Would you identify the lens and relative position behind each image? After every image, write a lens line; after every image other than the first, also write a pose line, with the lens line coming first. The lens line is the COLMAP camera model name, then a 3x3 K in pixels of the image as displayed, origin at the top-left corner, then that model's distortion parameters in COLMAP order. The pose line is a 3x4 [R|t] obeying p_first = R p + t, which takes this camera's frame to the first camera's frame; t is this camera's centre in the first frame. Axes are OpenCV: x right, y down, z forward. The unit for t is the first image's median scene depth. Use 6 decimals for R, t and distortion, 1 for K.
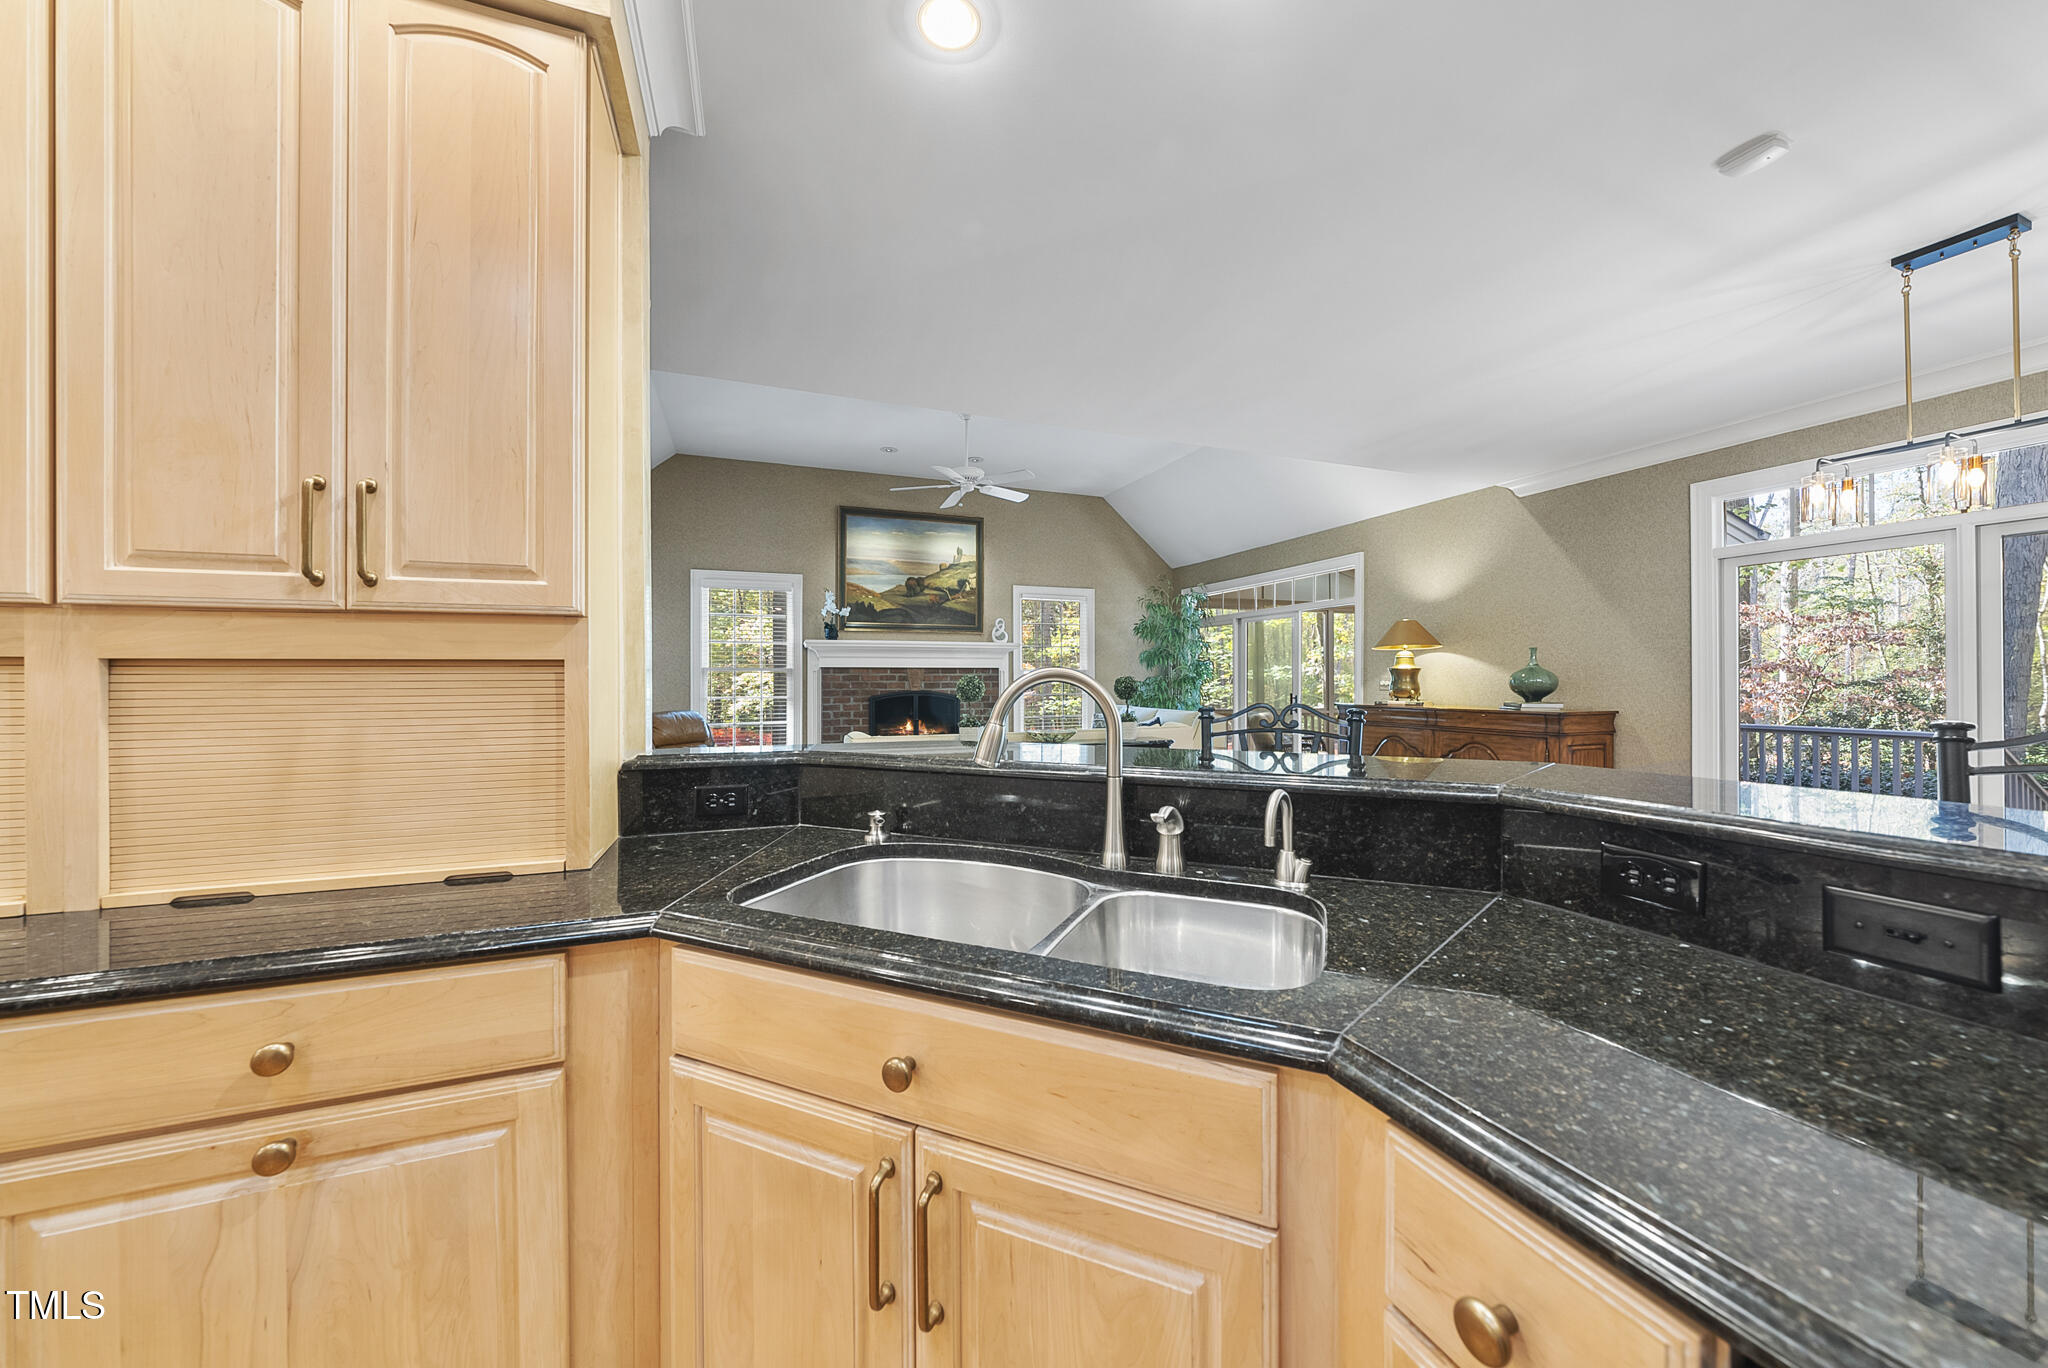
lens RADIAL K [[703.2, 0, 1018.8], [0, 703.2, 685.0], [0, 0, 1]] dist [-0.003243, 0.000738]
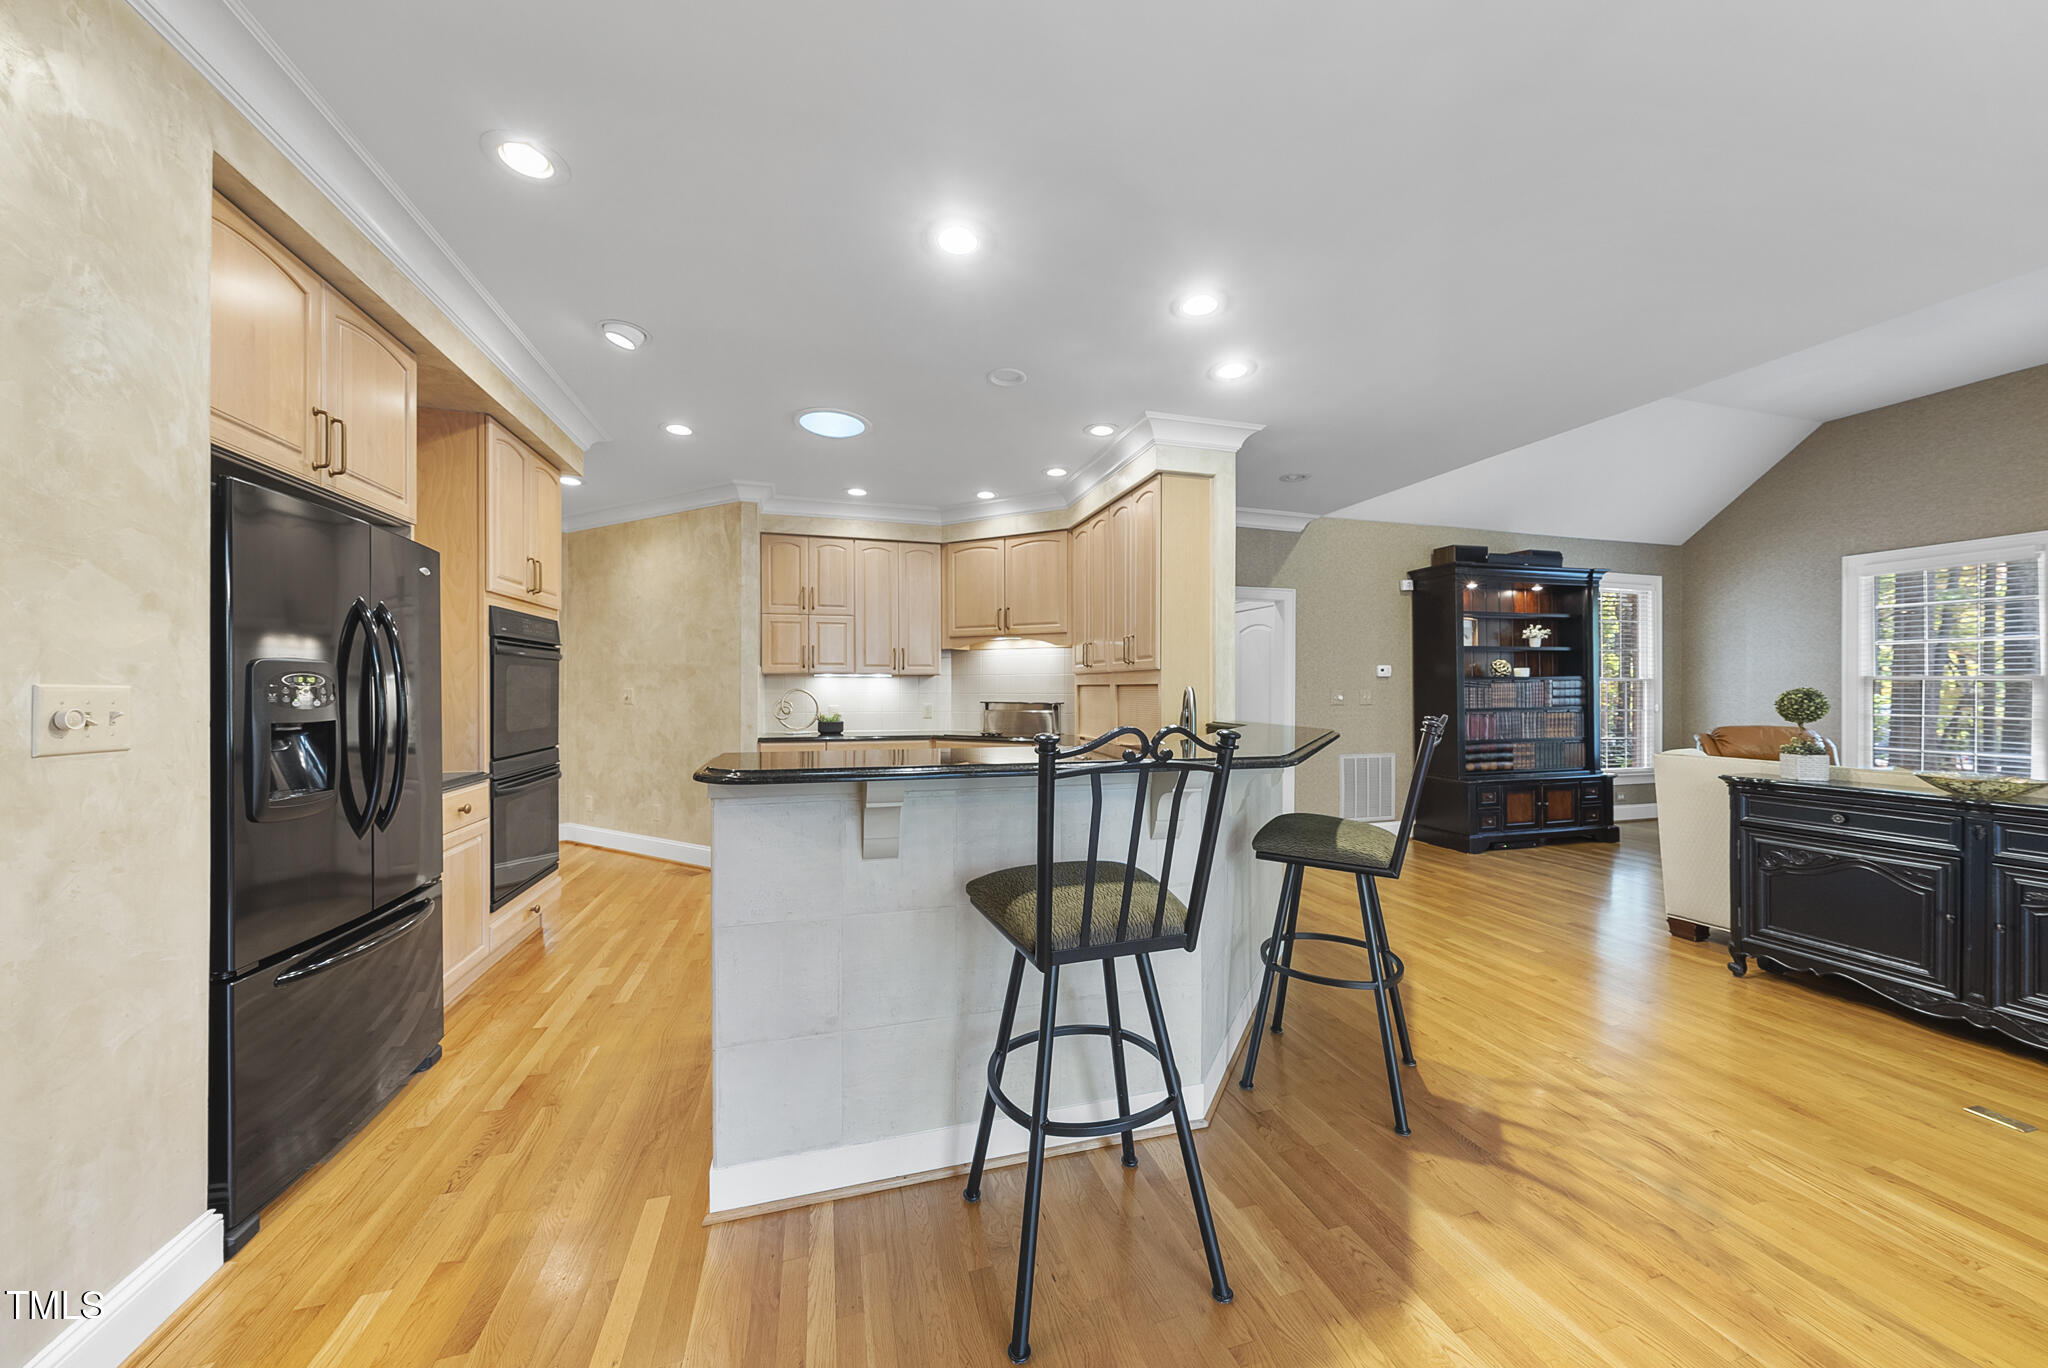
lens RADIAL K [[703.2, 0, 1017.3], [0, 703.2, 678.2], [0, 0, 1]] dist [-0.003243, 0.000738]
pose [[-0.091276, -0.011608, -0.995758, 0.756304], [-0.011097, 0.999882, -0.010639, -0.006486], [0.995764, 0.010079, -0.091394, 0.207973]]
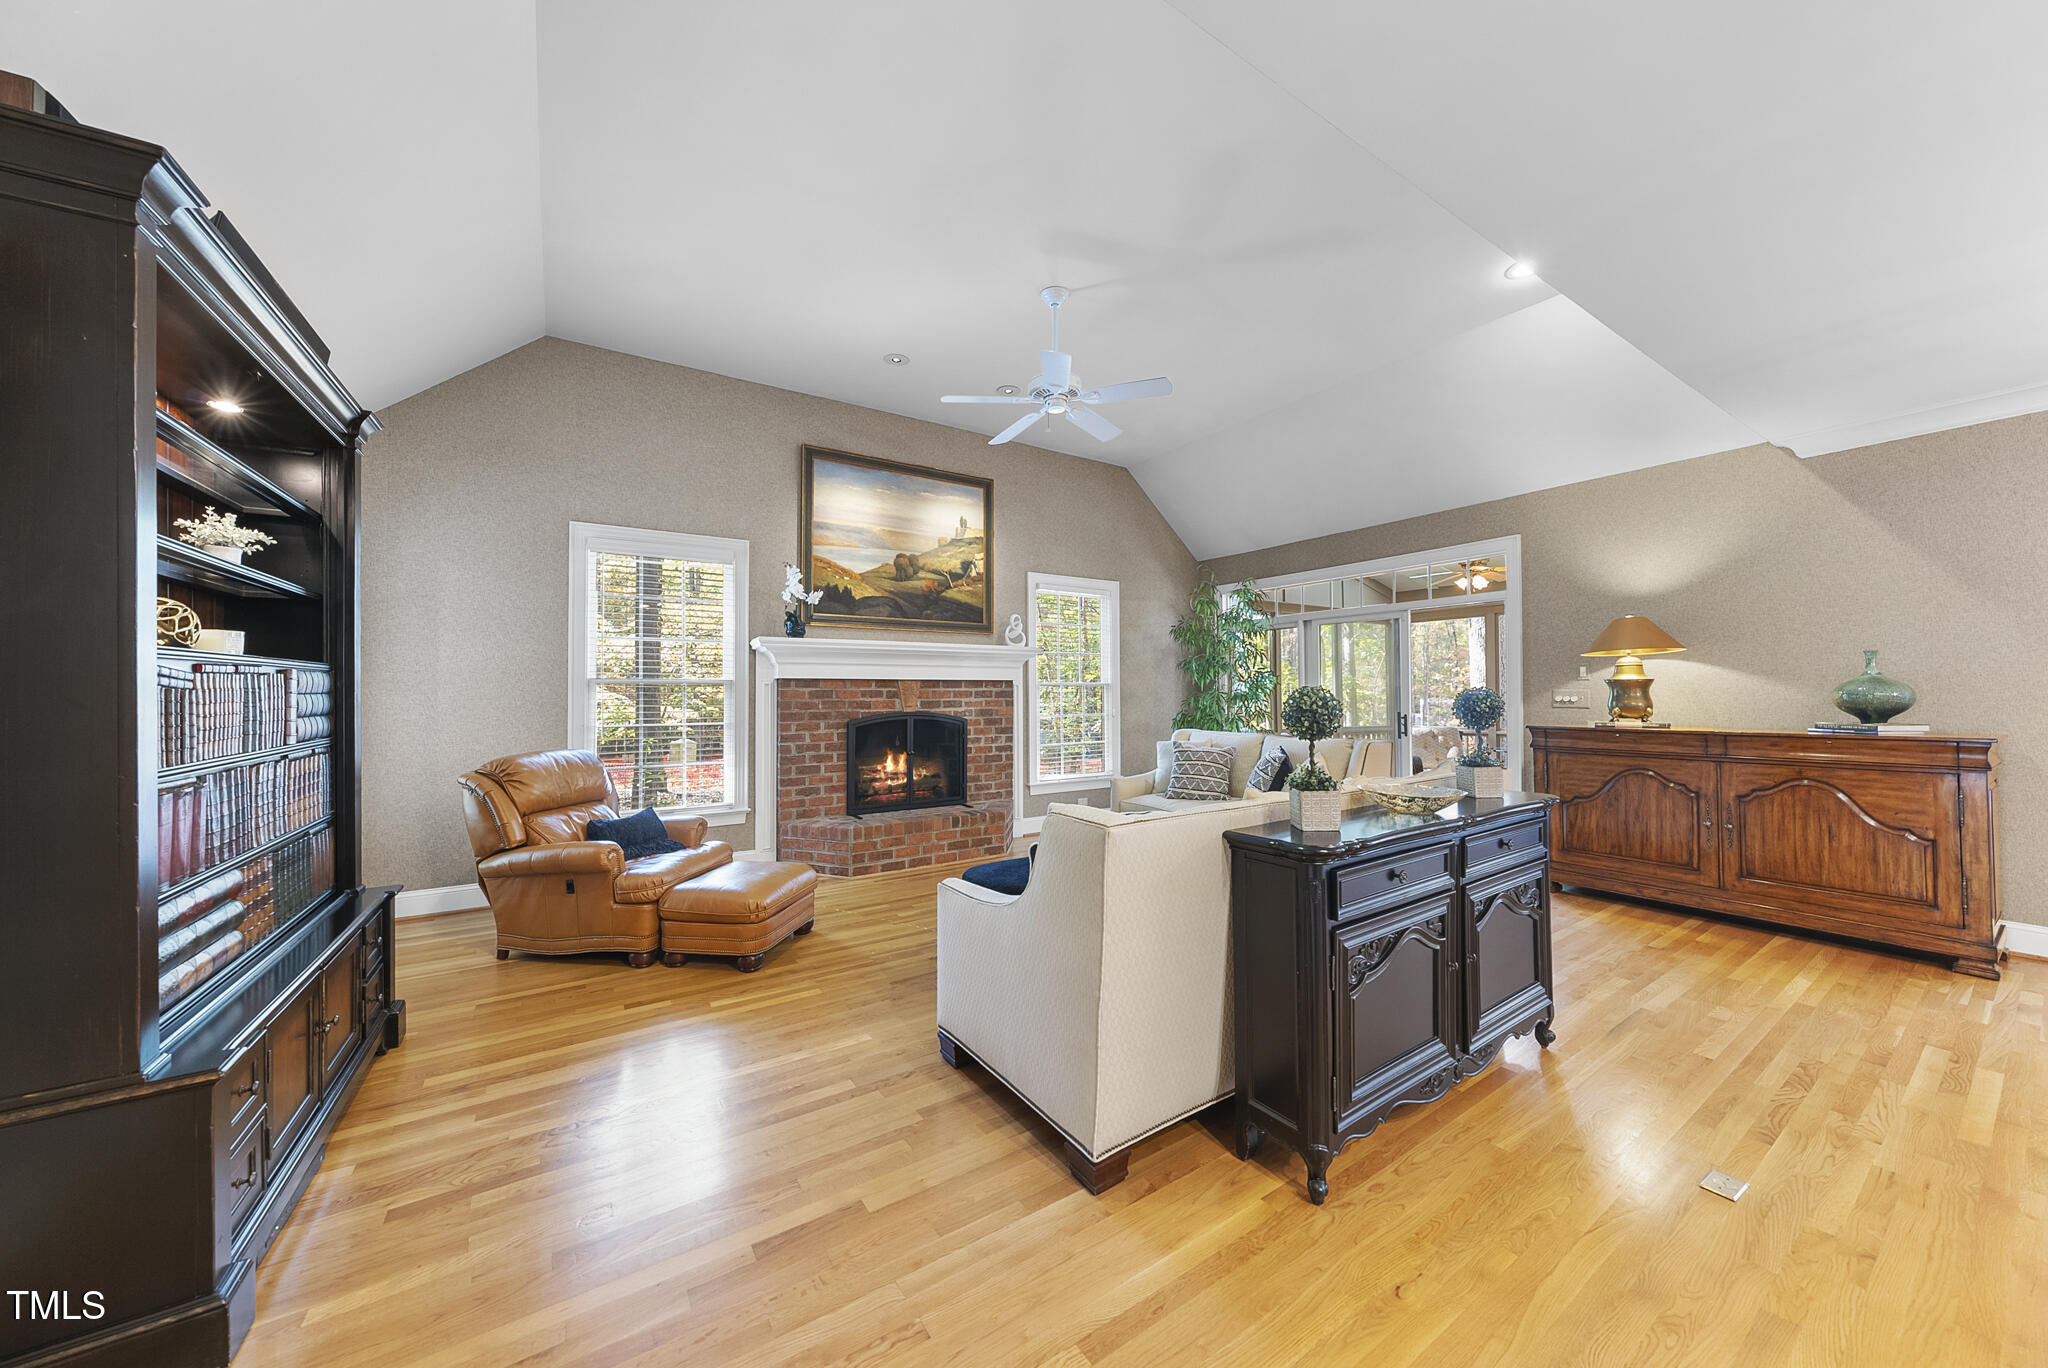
lens RADIAL K [[703.2, 0, 1021.4], [0, 703.2, 680.9], [0, 0, 1]] dist [-0.003243, 0.000738]
pose [[0.976250, 0.001598, 0.216642, -0.371324], [0.004932, 0.999550, -0.029598, -0.003439], [-0.216592, 0.029964, 0.975802, 0.547458]]
